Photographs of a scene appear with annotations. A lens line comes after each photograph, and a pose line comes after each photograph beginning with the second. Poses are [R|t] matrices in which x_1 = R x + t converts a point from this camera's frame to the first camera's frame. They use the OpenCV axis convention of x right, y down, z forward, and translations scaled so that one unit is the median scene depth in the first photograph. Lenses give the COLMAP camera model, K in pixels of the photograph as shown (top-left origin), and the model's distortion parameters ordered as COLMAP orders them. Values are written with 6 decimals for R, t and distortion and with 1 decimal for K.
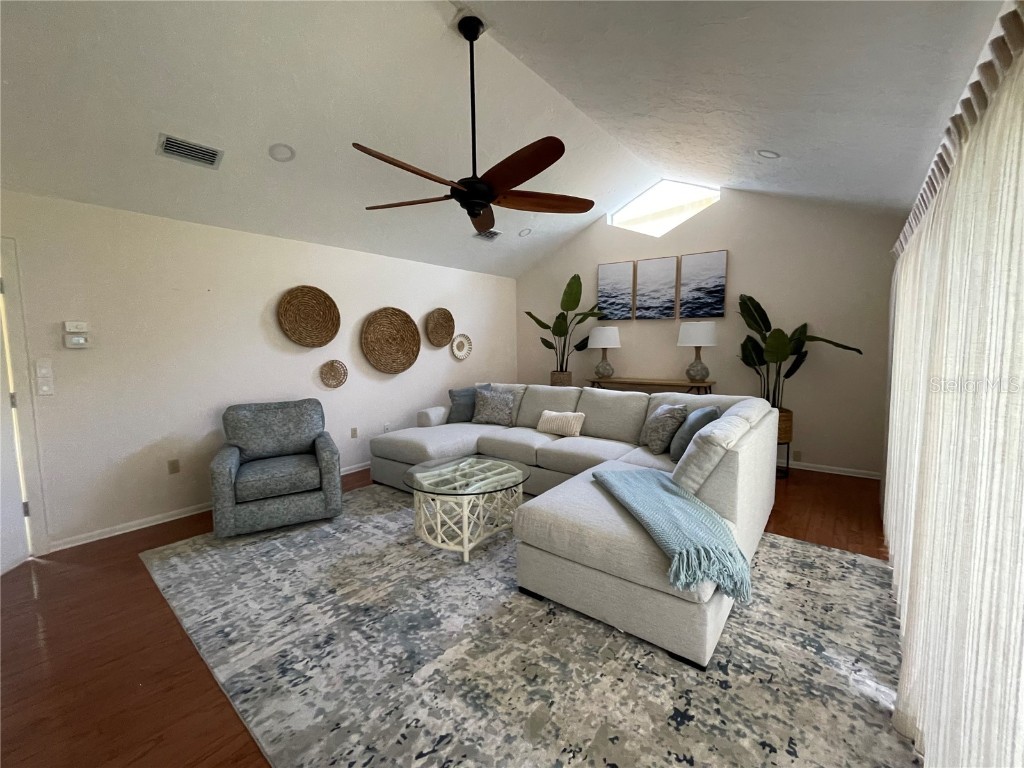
lens RADIAL K [[414.7, 0, 509.9], [0, 414.7, 381.2], [0, 0, 1]] dist [-0.005016, -0.000257]
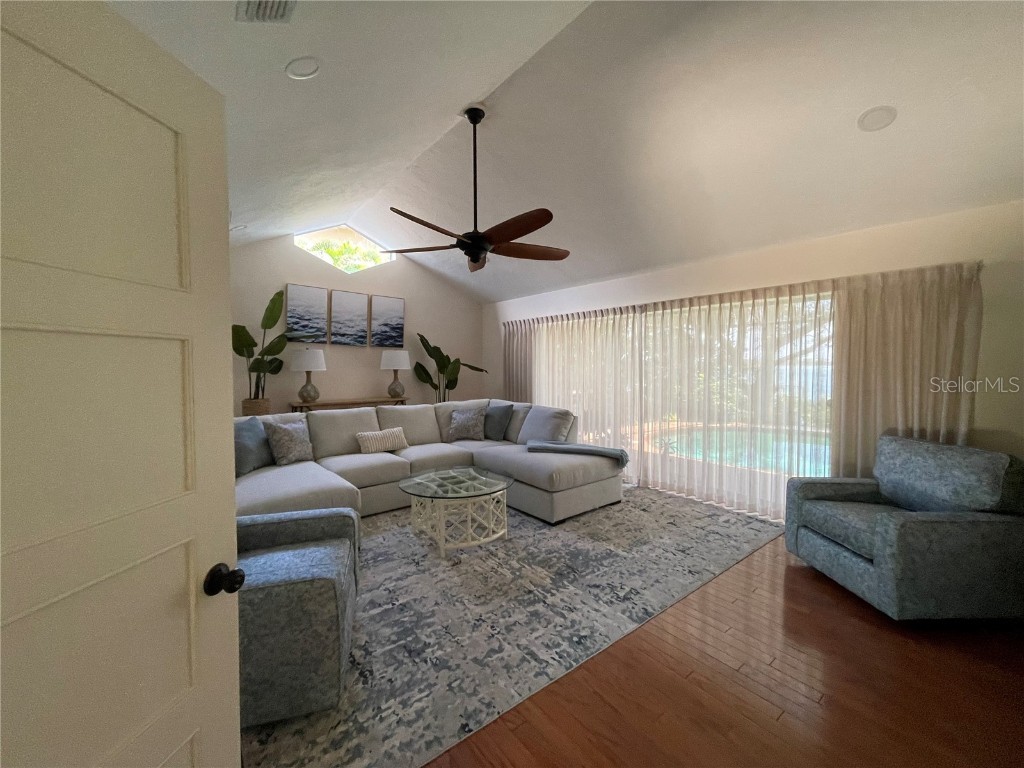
lens RADIAL K [[414.7, 0, 509.1], [0, 414.7, 380.9], [0, 0, 1]] dist [-0.005016, -0.000257]
pose [[0.220141, -0.024996, 0.975148, -0.725932], [0.078759, 0.996863, 0.007773, -0.030256], [-0.972283, 0.075090, 0.221419, 0.371289]]
